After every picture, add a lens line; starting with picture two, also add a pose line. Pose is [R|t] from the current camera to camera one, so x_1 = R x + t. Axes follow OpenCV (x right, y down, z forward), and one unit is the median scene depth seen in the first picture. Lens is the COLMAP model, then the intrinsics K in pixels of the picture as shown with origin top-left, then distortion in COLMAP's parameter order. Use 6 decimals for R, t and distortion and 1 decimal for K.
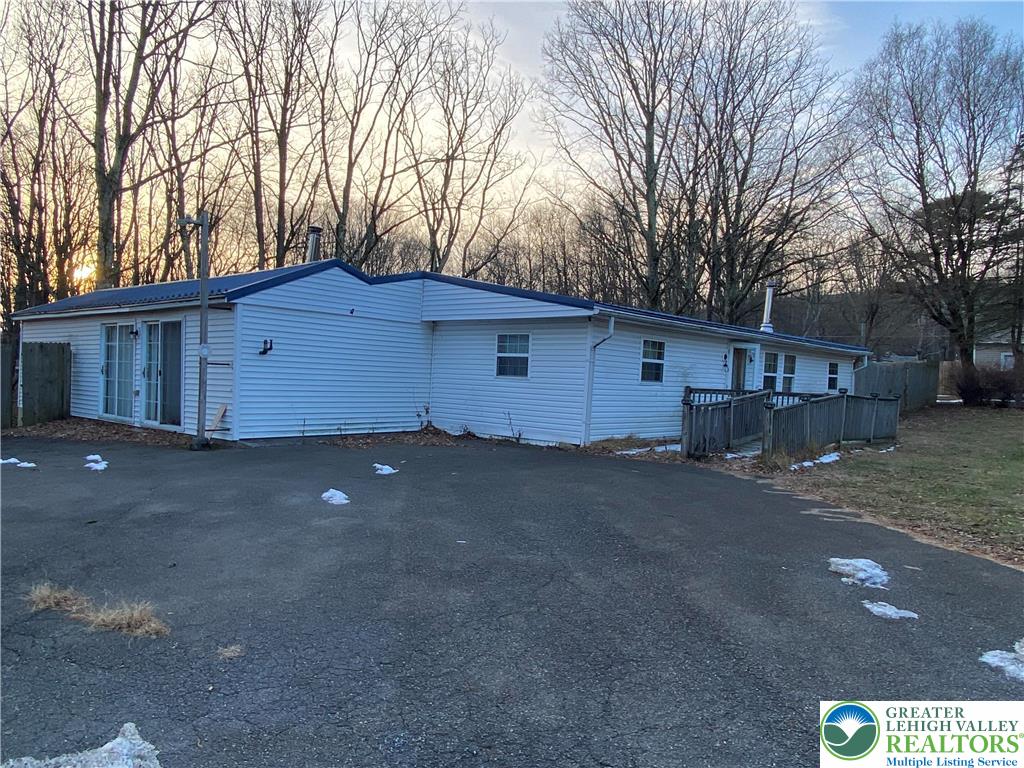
lens RADIAL K [[719.2, 0, 515.4], [0, 719.2, 387.8], [0, 0, 1]] dist [0.008847, -0.005536]
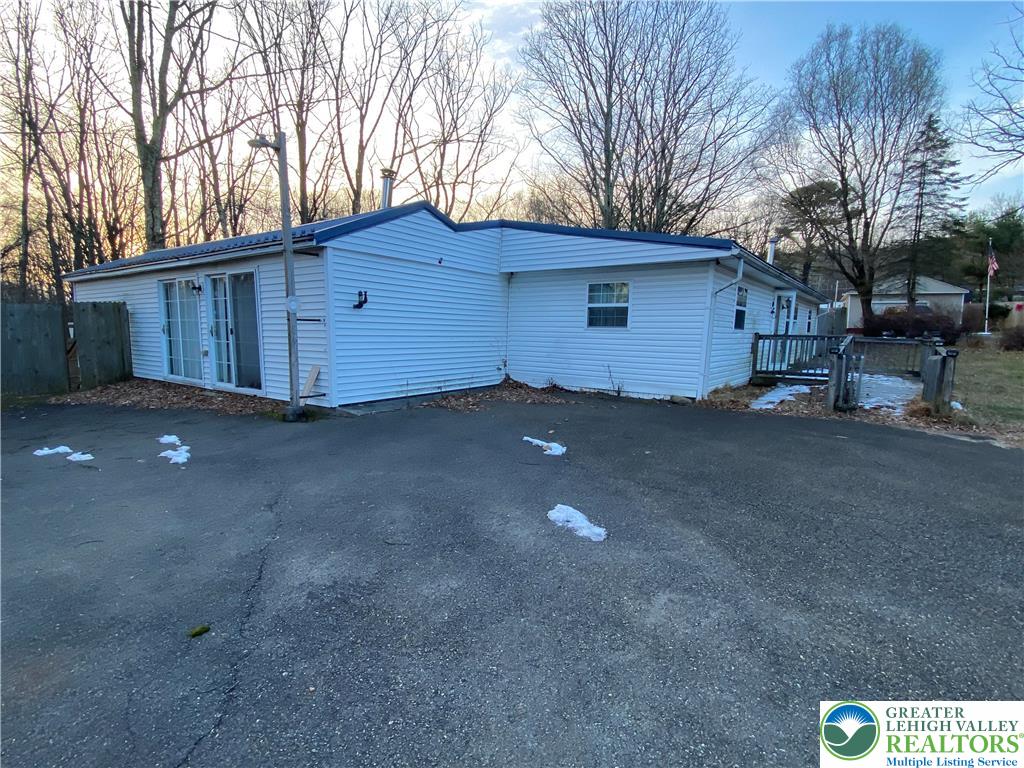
lens RADIAL K [[509.0, 0, 505.2], [0, 509.0, 386.6], [0, 0, 1]] dist [0.004212, -0.006323]
pose [[0.996573, -0.029774, 0.077171, -0.172735], [0.021788, 0.994512, 0.102333, -0.008346], [-0.079794, -0.100301, 0.991752, 0.280997]]
